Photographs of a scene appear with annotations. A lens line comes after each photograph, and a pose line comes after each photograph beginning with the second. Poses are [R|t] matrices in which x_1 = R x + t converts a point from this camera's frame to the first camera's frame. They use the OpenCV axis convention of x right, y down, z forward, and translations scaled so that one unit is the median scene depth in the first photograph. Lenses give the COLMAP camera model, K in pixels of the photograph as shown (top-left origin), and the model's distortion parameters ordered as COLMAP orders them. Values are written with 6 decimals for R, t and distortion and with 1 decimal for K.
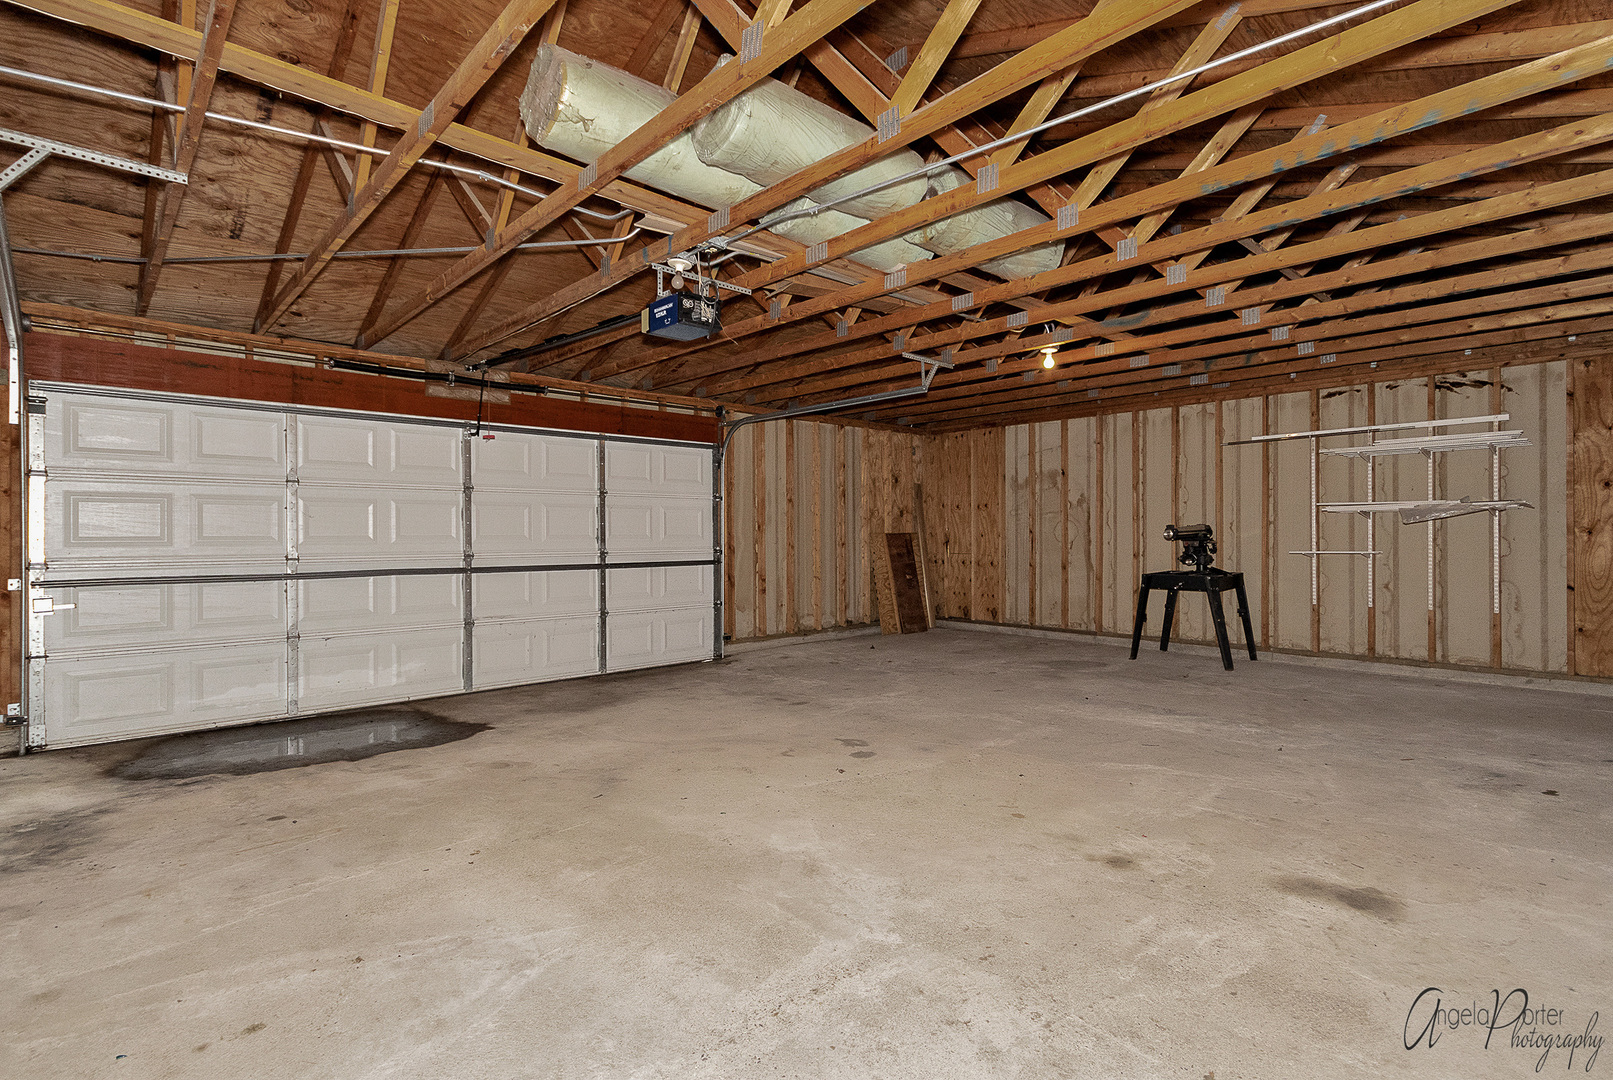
lens RADIAL K [[786.2, 0, 807.1], [0, 786.2, 537.6], [0, 0, 1]] dist [-0.001351, 0.000195]
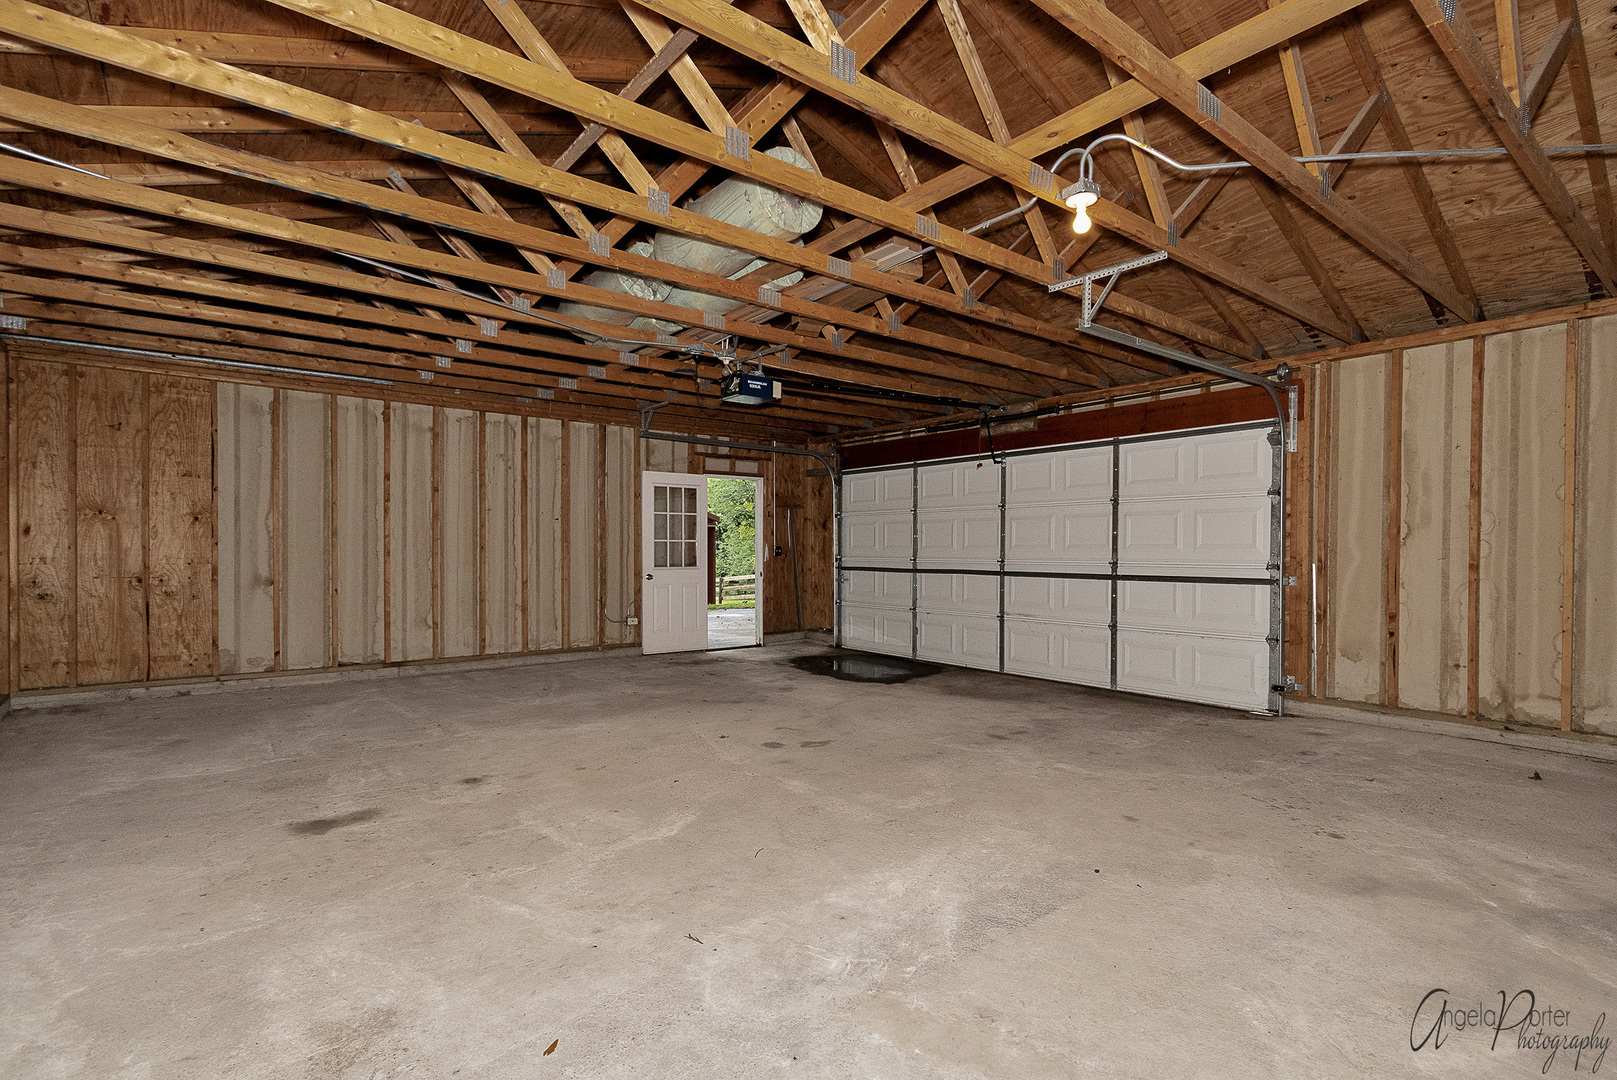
lens RADIAL K [[770.3, 0, 808.9], [0, 770.3, 557.4], [0, 0, 1]] dist [0.002605, 0.000151]
pose [[-0.075289, 0.016701, -0.997022, 0.807988], [-0.002243, 0.999854, 0.016918, -0.003058], [0.997159, 0.003510, -0.075240, 0.803491]]
